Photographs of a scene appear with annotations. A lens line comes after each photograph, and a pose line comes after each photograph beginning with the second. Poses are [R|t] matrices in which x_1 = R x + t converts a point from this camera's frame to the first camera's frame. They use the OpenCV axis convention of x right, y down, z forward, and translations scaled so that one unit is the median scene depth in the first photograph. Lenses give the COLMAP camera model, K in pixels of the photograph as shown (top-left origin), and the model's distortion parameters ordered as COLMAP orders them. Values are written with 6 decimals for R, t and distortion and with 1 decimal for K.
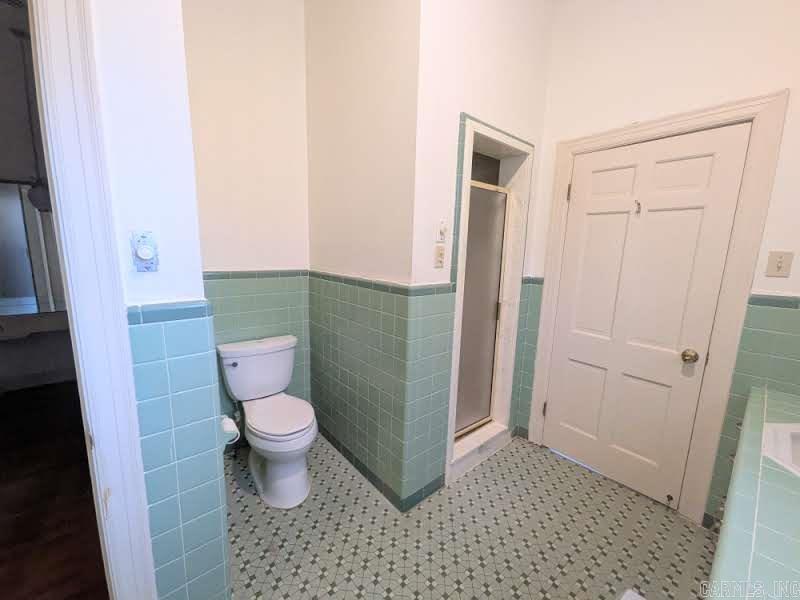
lens RADIAL K [[319.9, 0, 401.8], [0, 319.9, 301.4], [0, 0, 1]] dist [0.001058, 0.000229]
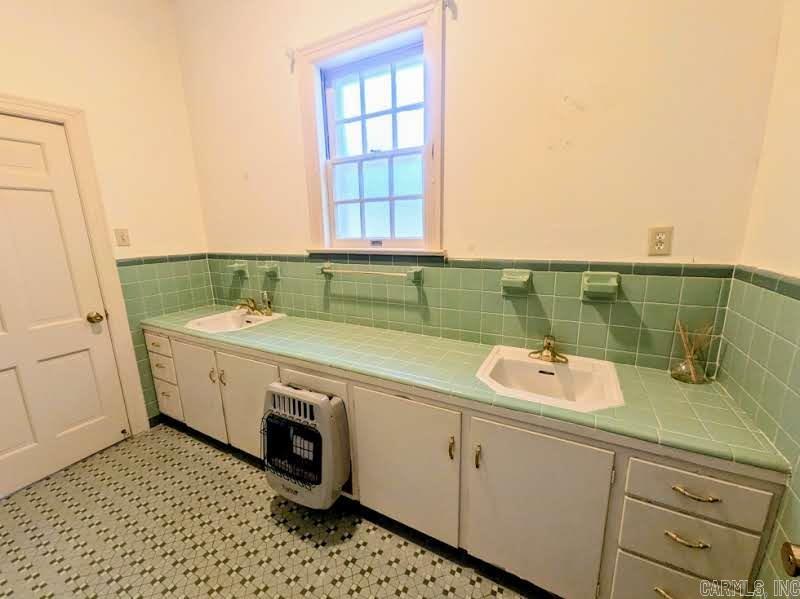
lens RADIAL K [[319.9, 0, 399.5], [0, 319.9, 297.7], [0, 0, 1]] dist [0.001058, 0.000229]
pose [[-0.368443, -0.213843, 0.904721, -0.665333], [0.158886, 0.944381, 0.287923, -0.070759], [-0.915972, 0.249830, -0.313974, 0.341533]]
